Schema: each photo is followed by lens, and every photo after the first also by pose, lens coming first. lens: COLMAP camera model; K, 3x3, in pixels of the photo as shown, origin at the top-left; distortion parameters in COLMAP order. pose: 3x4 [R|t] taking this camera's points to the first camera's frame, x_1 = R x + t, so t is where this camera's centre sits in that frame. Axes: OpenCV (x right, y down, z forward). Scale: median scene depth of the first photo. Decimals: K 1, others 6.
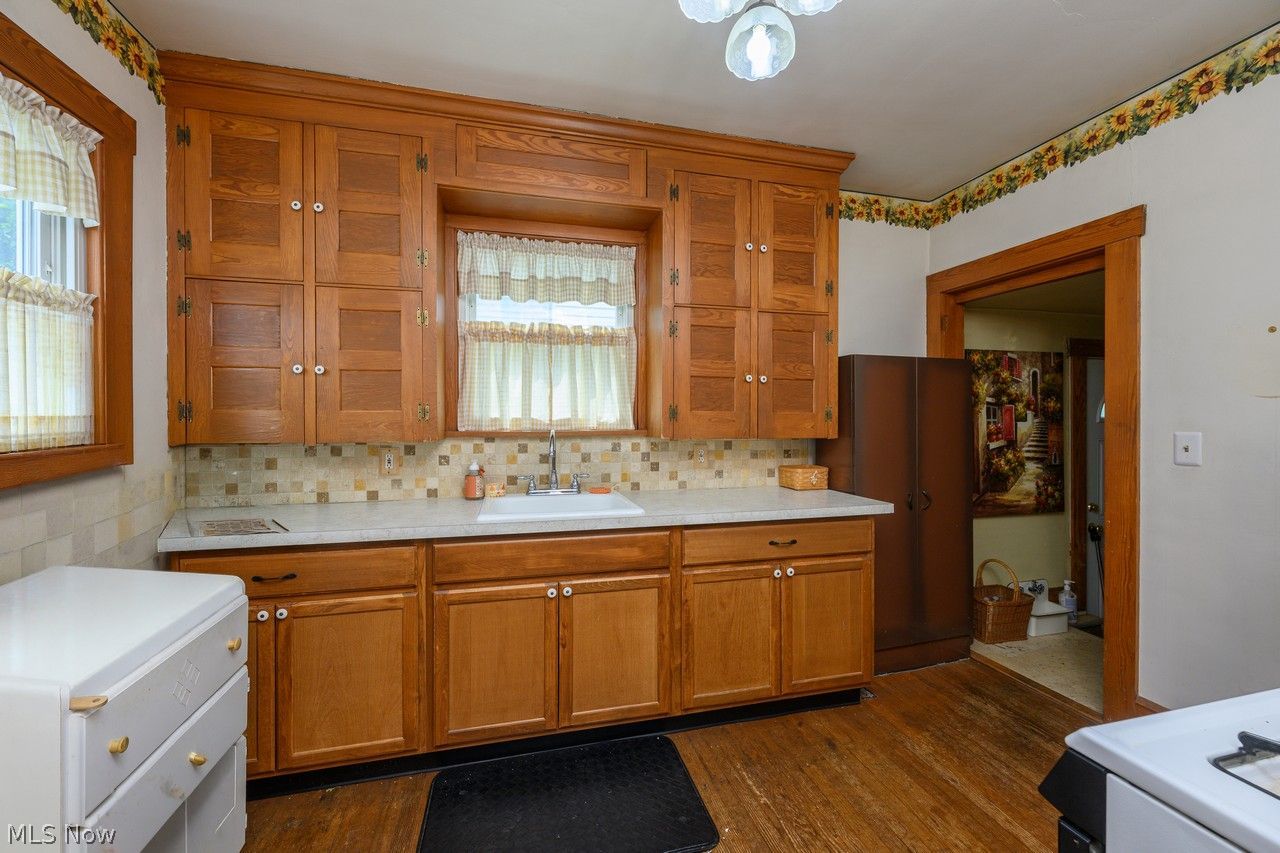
lens RADIAL K [[500.4, 0, 636.8], [0, 500.4, 422.9], [0, 0, 1]] dist [-0.006834, 0.000525]
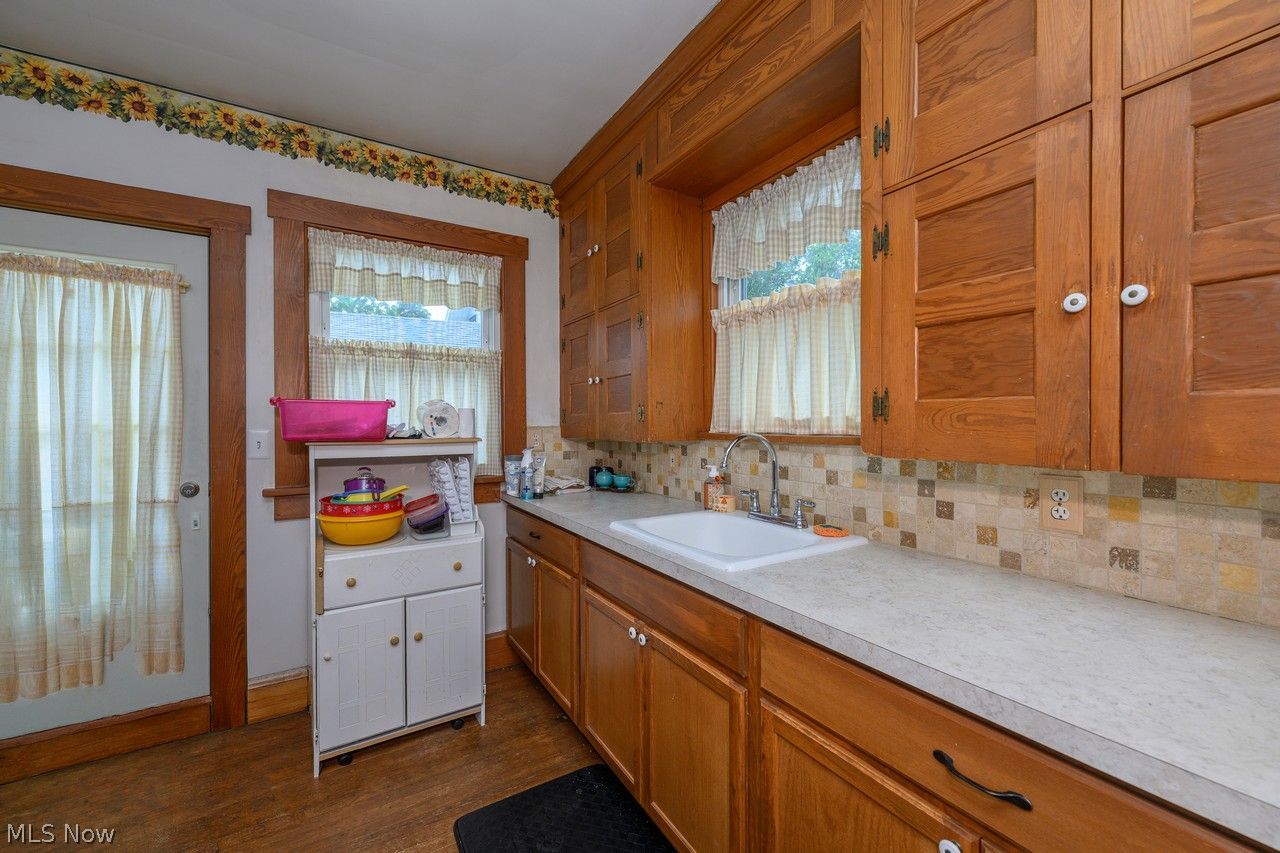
lens RADIAL K [[500.4, 0, 607.8], [0, 500.4, 422.9], [0, 0, 1]] dist [-0.006834, 0.000525]
pose [[0.285208, 0.001288, -0.958465, 0.463821], [-0.001665, 0.999998, 0.000848, -0.001952], [0.958464, 0.001354, 0.285210, 0.564936]]
